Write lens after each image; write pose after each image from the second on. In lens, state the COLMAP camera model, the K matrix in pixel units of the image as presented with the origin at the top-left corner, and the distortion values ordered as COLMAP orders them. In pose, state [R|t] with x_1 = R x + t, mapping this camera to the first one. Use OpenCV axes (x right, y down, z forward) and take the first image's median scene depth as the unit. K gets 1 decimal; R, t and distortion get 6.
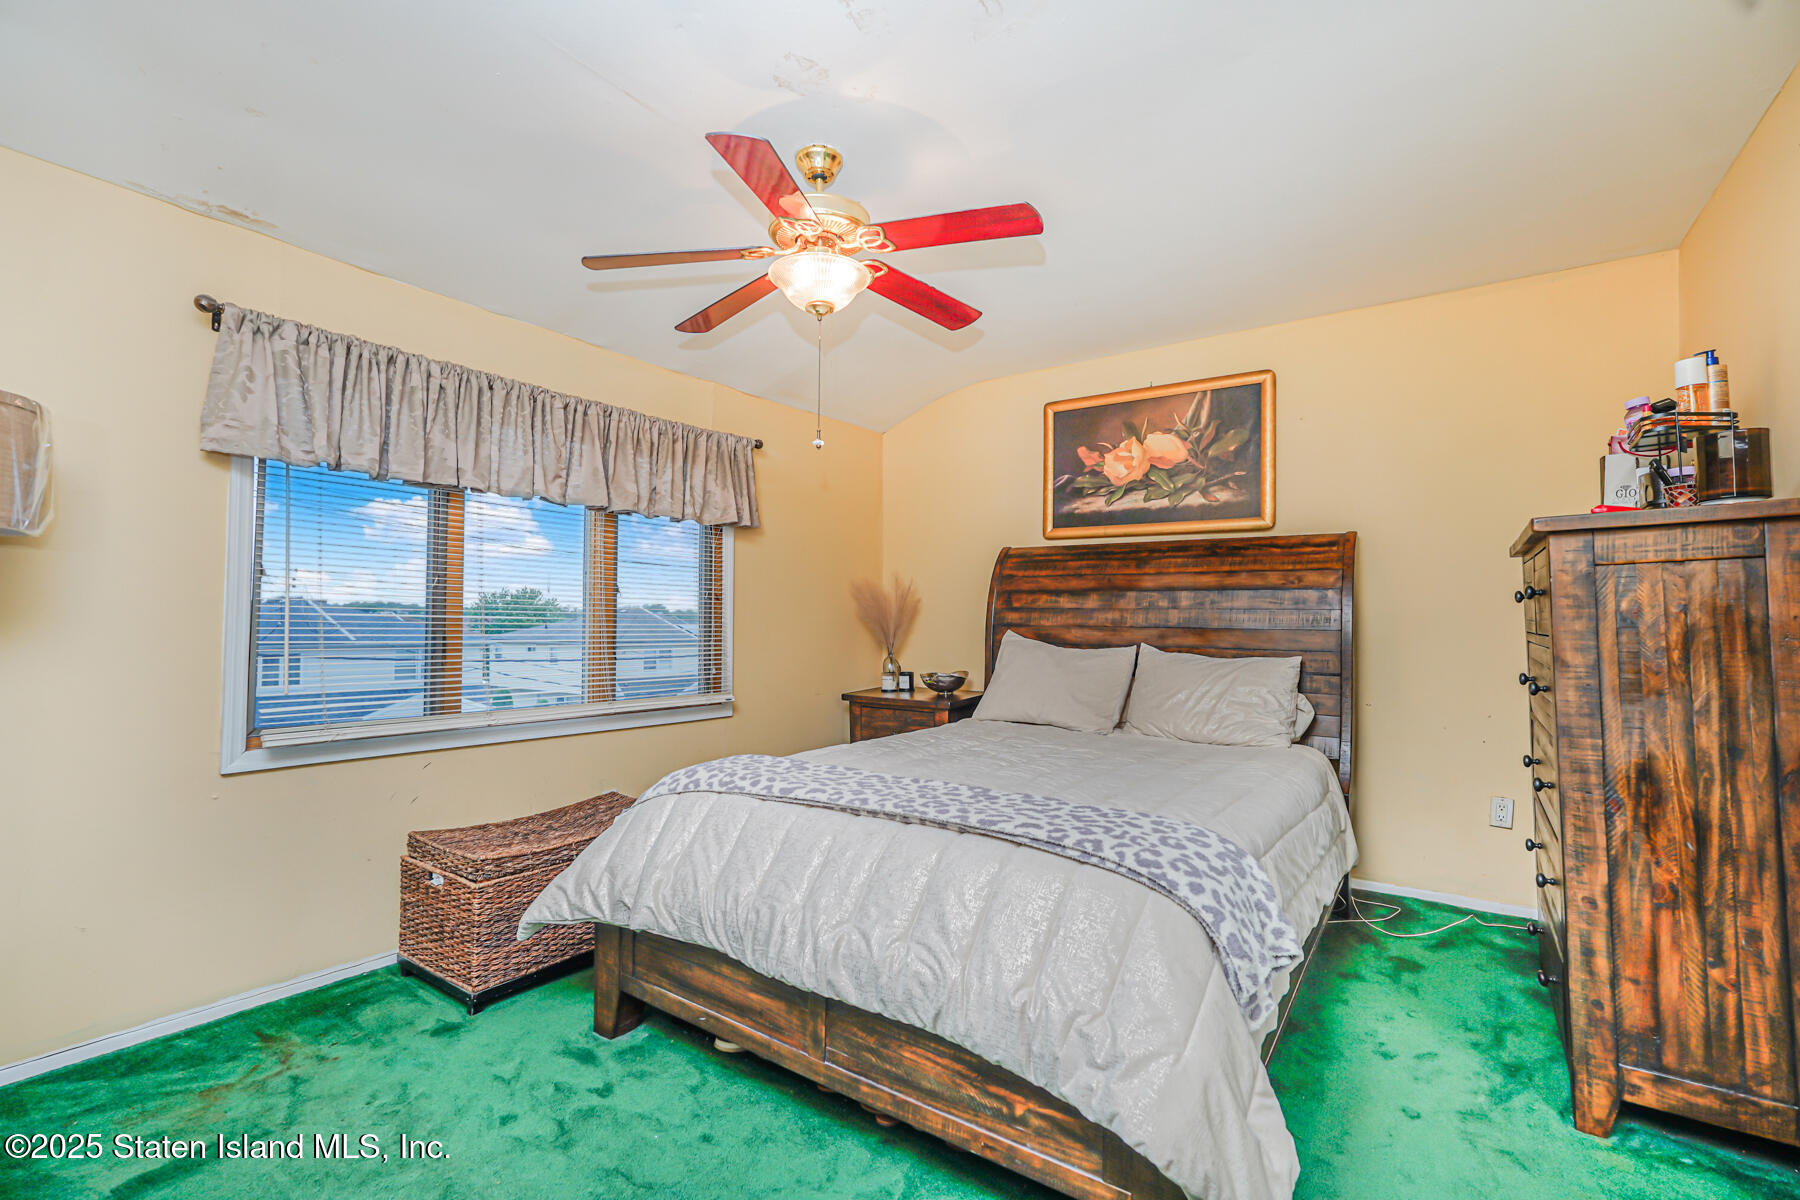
lens RADIAL K [[794.3, 0, 905.5], [0, 794.3, 596.0], [0, 0, 1]] dist [-0.014861, 0.008391]
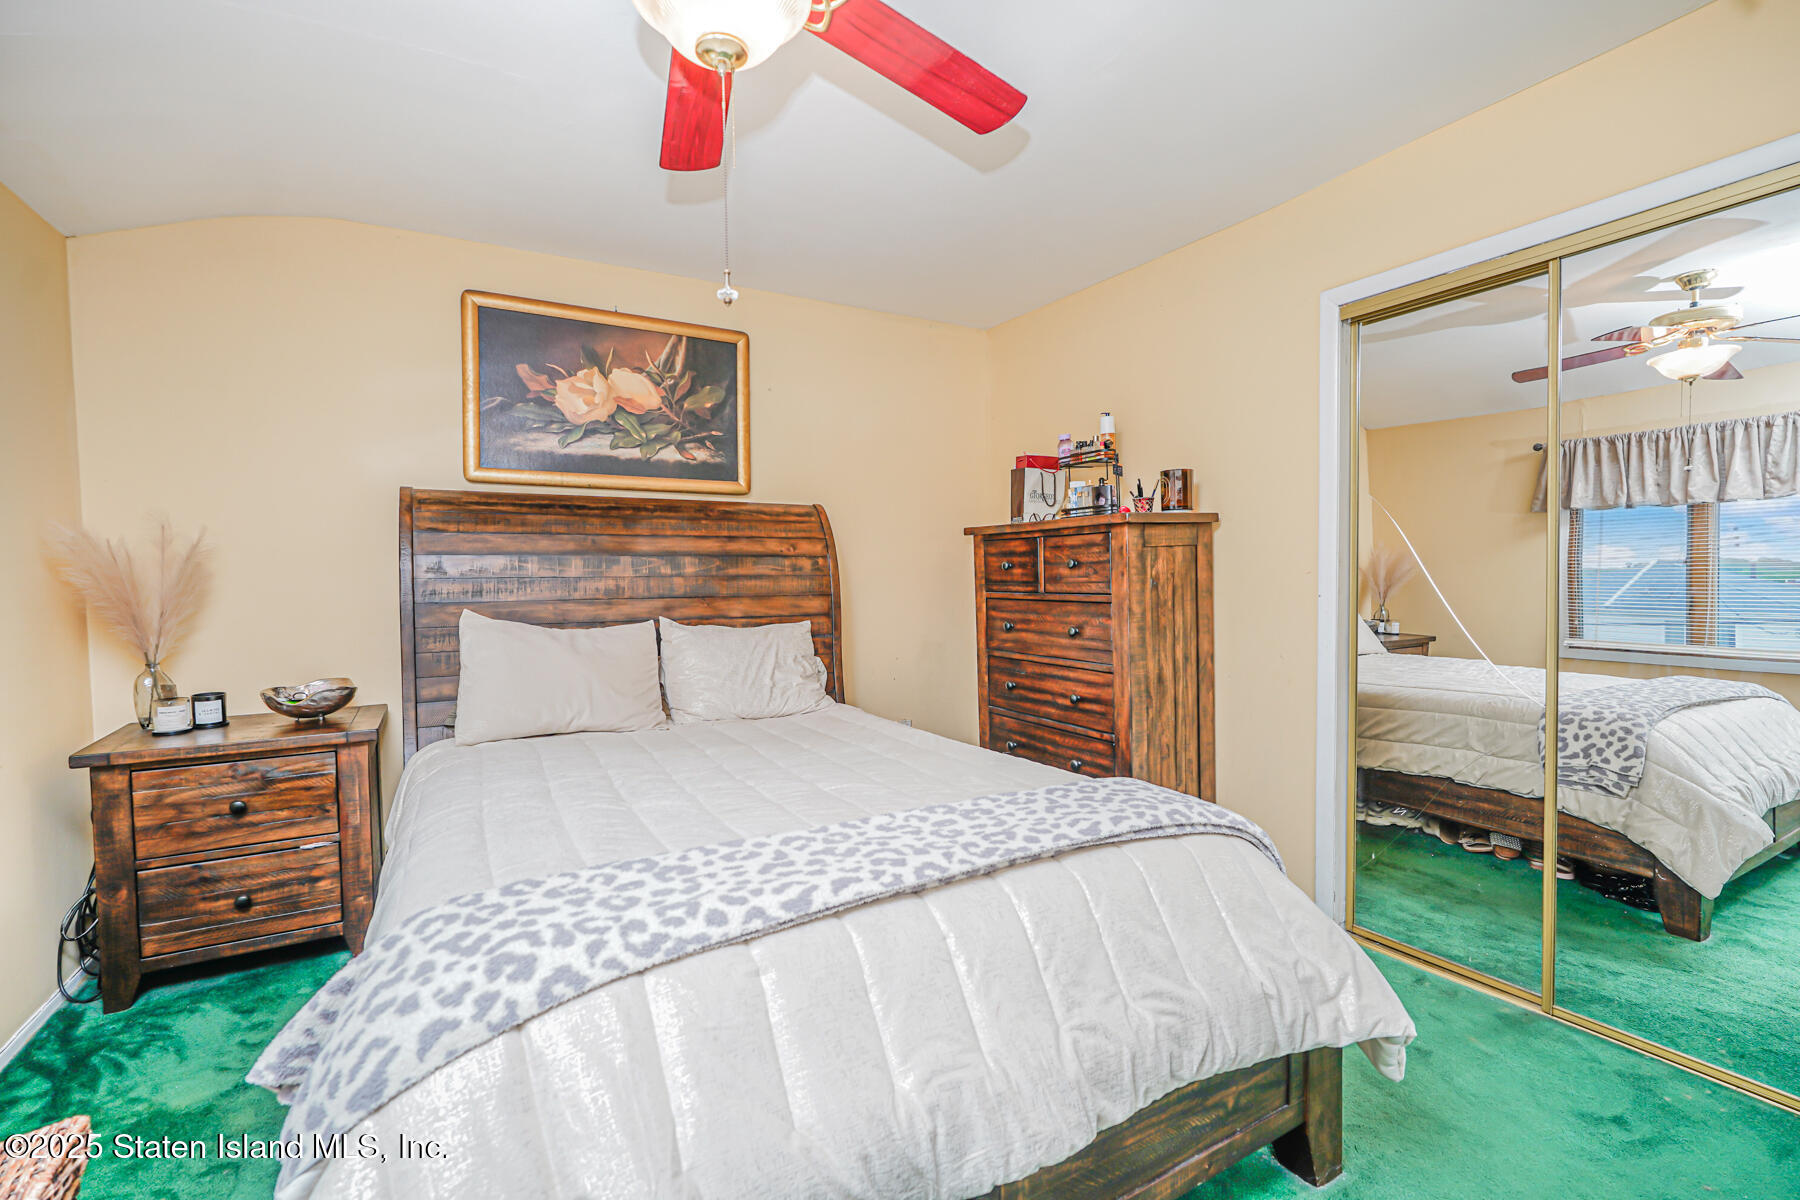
lens RADIAL K [[794.3, 0, 909.6], [0, 794.3, 595.2], [0, 0, 1]] dist [-0.014861, 0.008391]
pose [[0.426315, -0.034114, 0.903931, -0.340606], [-0.010582, 0.999032, 0.042693, -0.003407], [-0.904513, -0.027767, 0.425541, 0.369060]]
